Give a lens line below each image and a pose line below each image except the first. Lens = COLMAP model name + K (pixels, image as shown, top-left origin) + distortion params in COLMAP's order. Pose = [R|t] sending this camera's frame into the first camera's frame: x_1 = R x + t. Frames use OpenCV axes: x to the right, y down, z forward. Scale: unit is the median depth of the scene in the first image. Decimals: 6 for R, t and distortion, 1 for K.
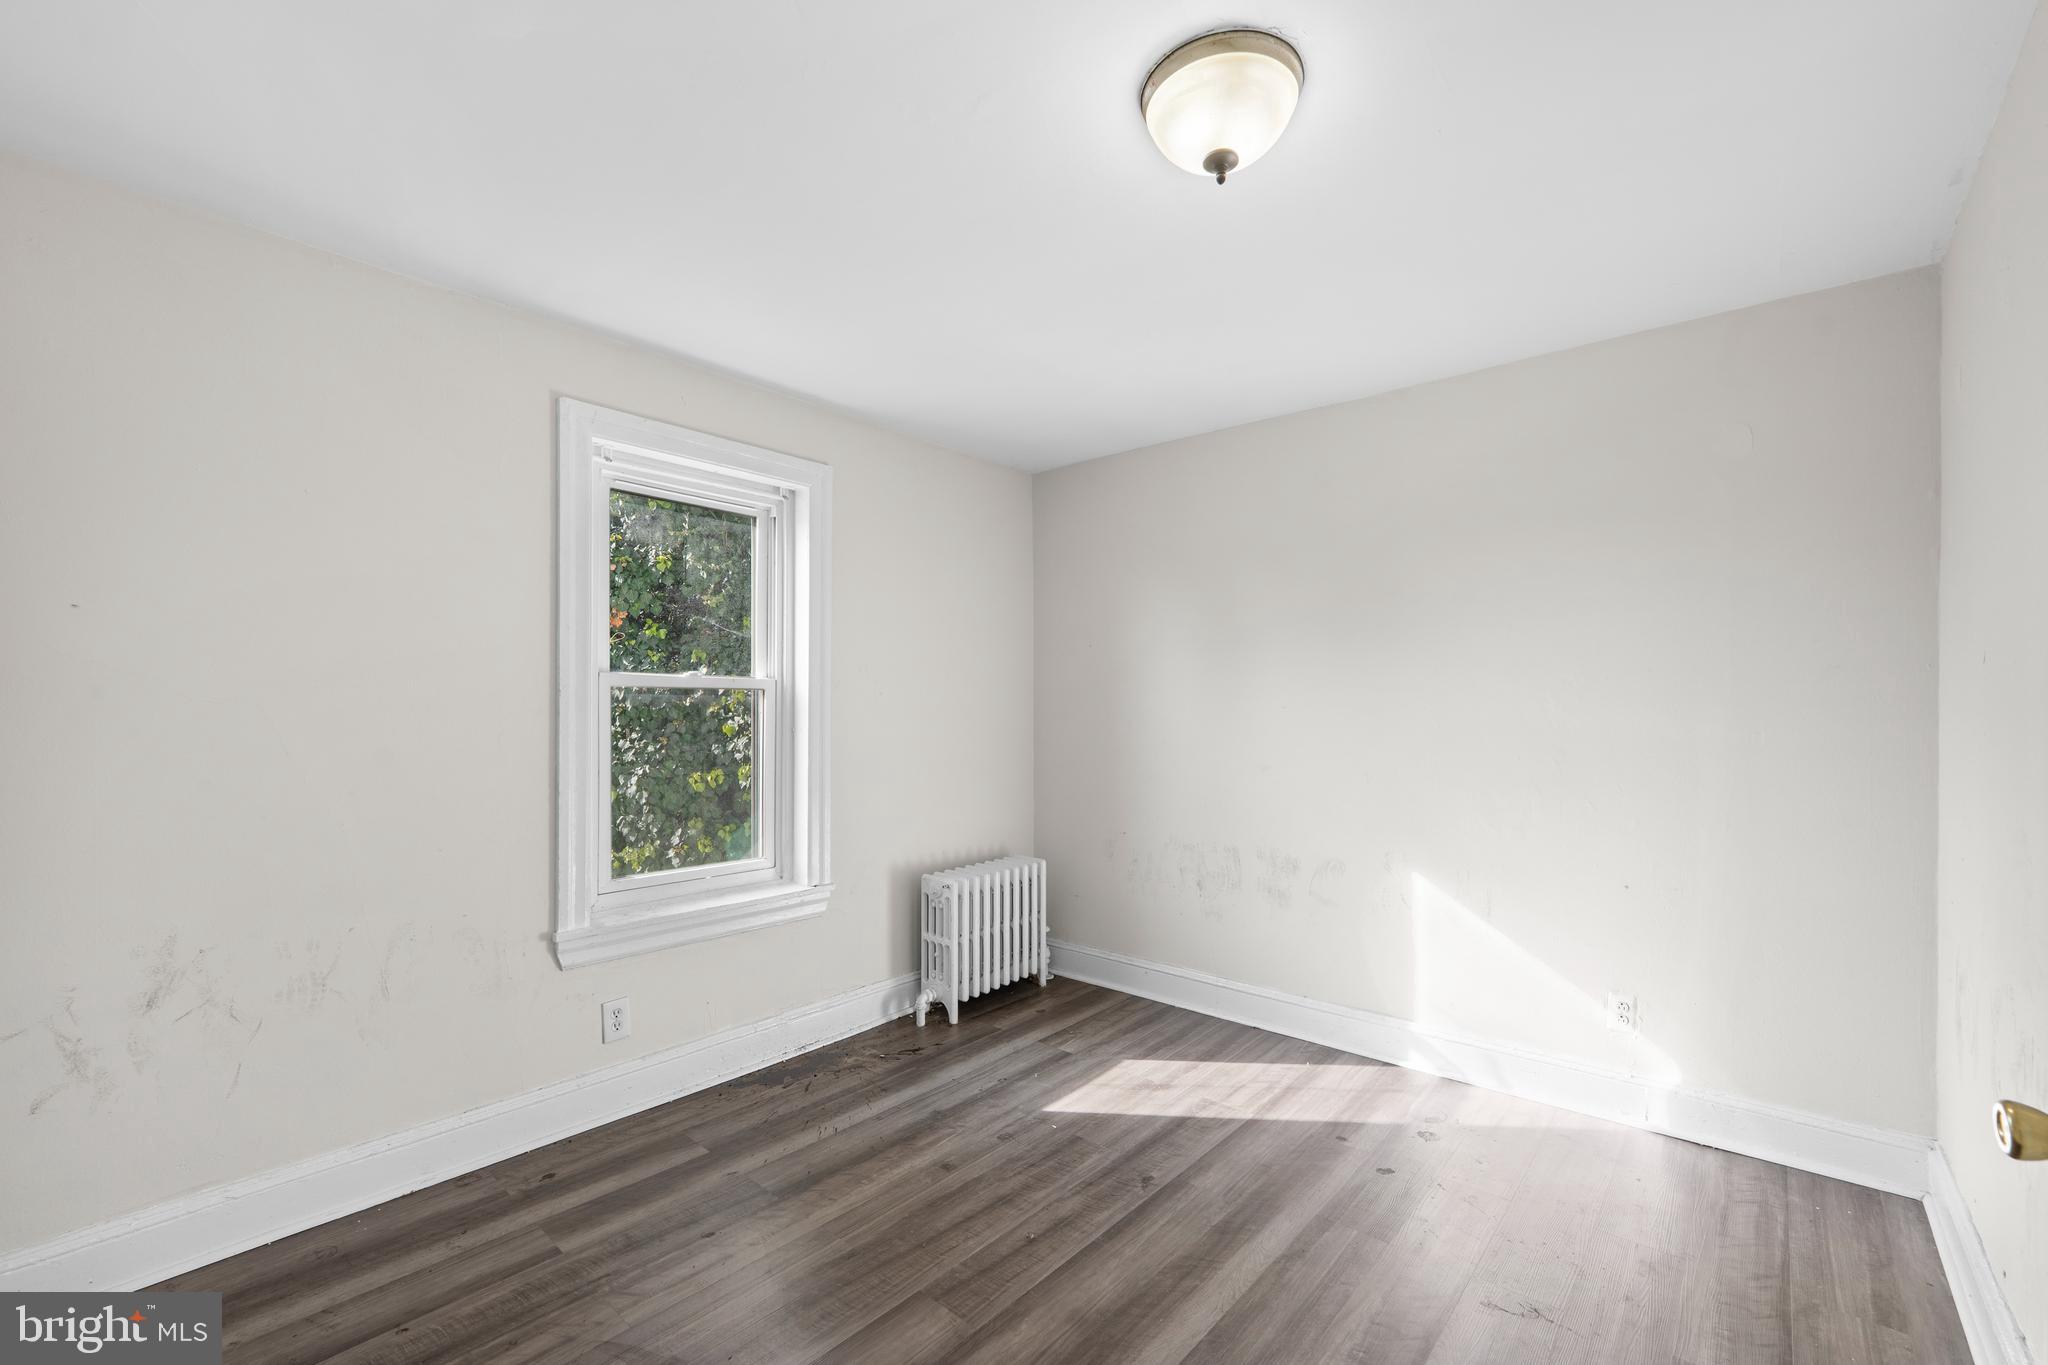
lens RADIAL K [[858.2, 0, 1027.9], [0, 858.2, 702.9], [0, 0, 1]] dist [-0.000331, -0.000042]
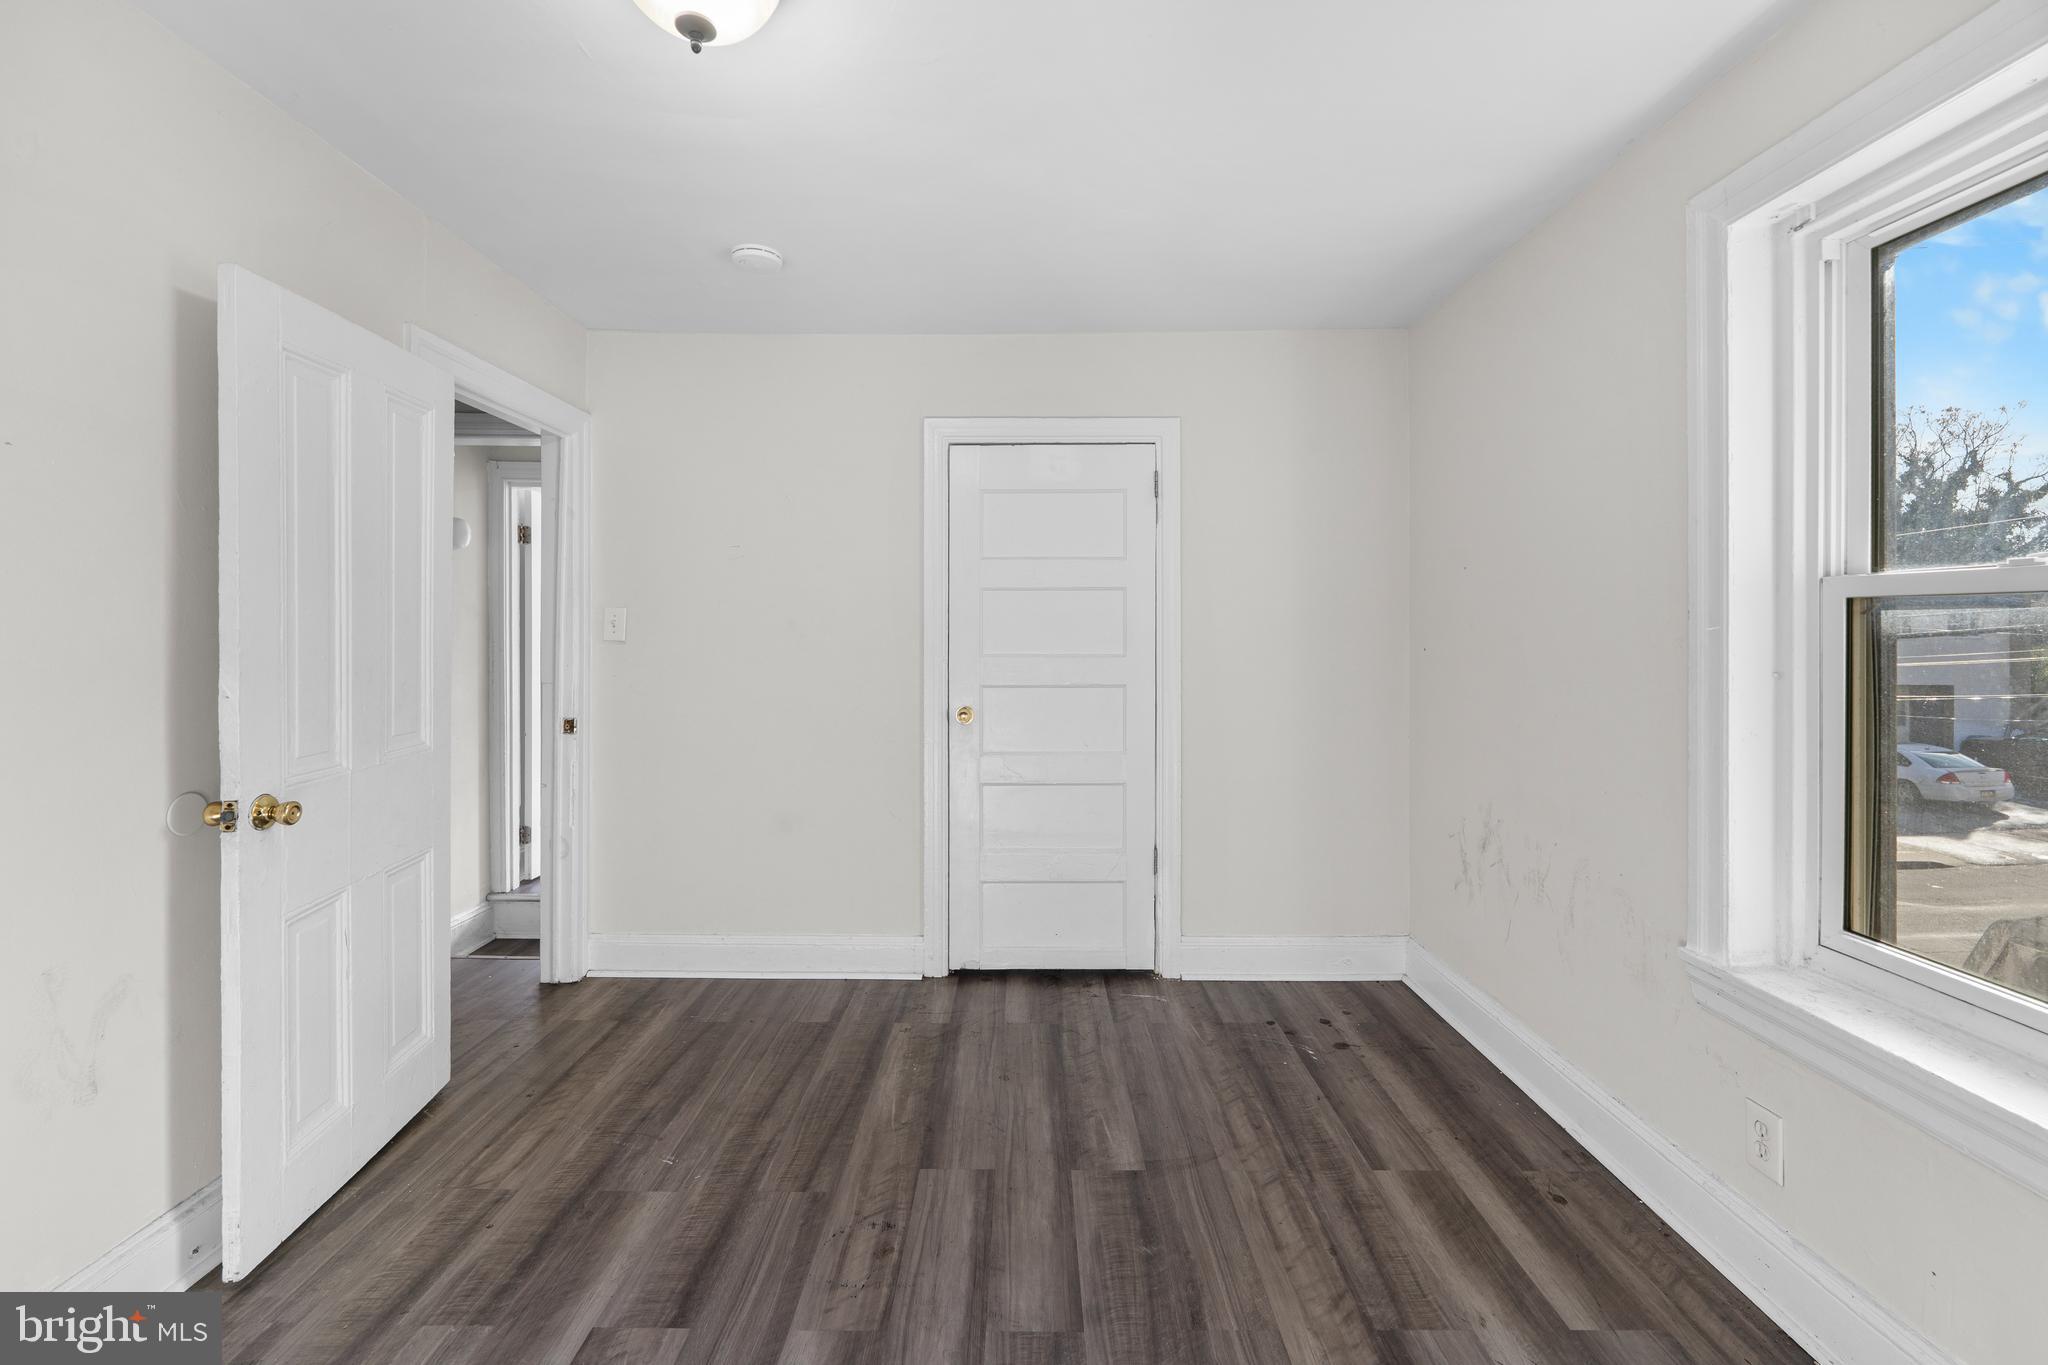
lens RADIAL K [[856.1, 0, 1026.6], [0, 856.1, 638.4], [0, 0, 1]] dist [-0.000928, -0.000745]
pose [[-0.755416, -0.002485, -0.655241, 0.419267], [-0.001838, 0.999997, -0.001674, 0.014445], [0.655243, -0.000060, -0.755418, 1.451679]]
